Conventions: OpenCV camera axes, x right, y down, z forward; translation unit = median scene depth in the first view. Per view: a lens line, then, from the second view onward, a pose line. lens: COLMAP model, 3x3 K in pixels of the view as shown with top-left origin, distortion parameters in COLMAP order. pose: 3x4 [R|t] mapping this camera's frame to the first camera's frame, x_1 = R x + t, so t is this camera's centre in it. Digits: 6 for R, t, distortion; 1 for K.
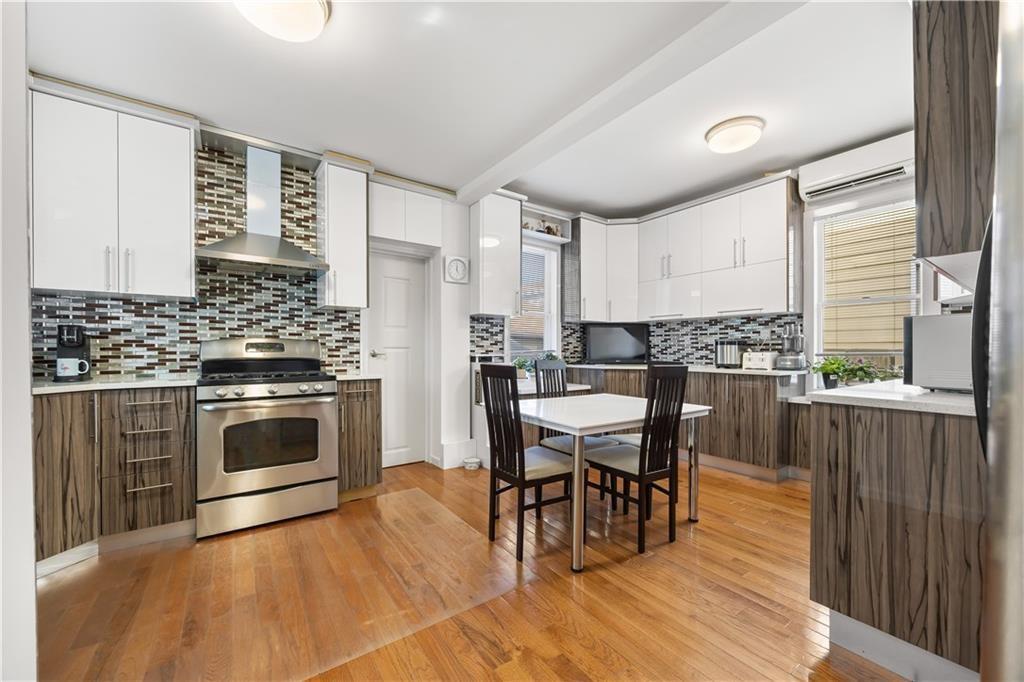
lens RADIAL K [[397.2, 0, 492.7], [0, 397.2, 350.8], [0, 0, 1]] dist [0.003677, 0.000100]
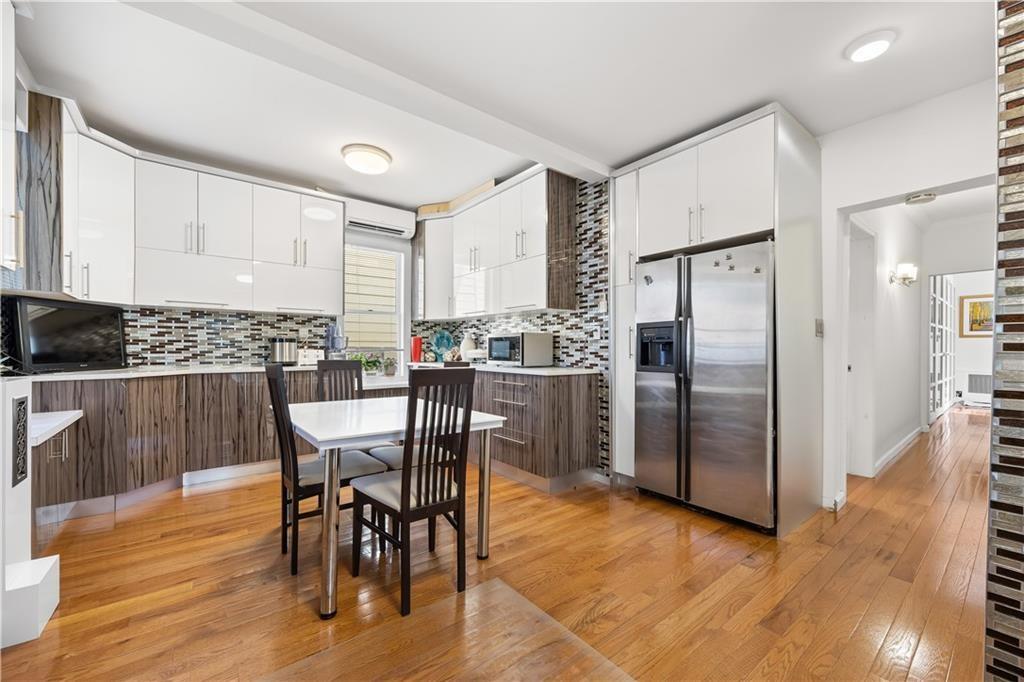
lens RADIAL K [[397.2, 0, 515.1], [0, 397.2, 346.8], [0, 0, 1]] dist [0.003677, 0.000100]
pose [[-0.071528, 0.003929, 0.997431, -0.370969], [0.001426, 0.999992, -0.003837, 0.001314], [-0.997438, 0.001148, -0.071533, 0.436767]]
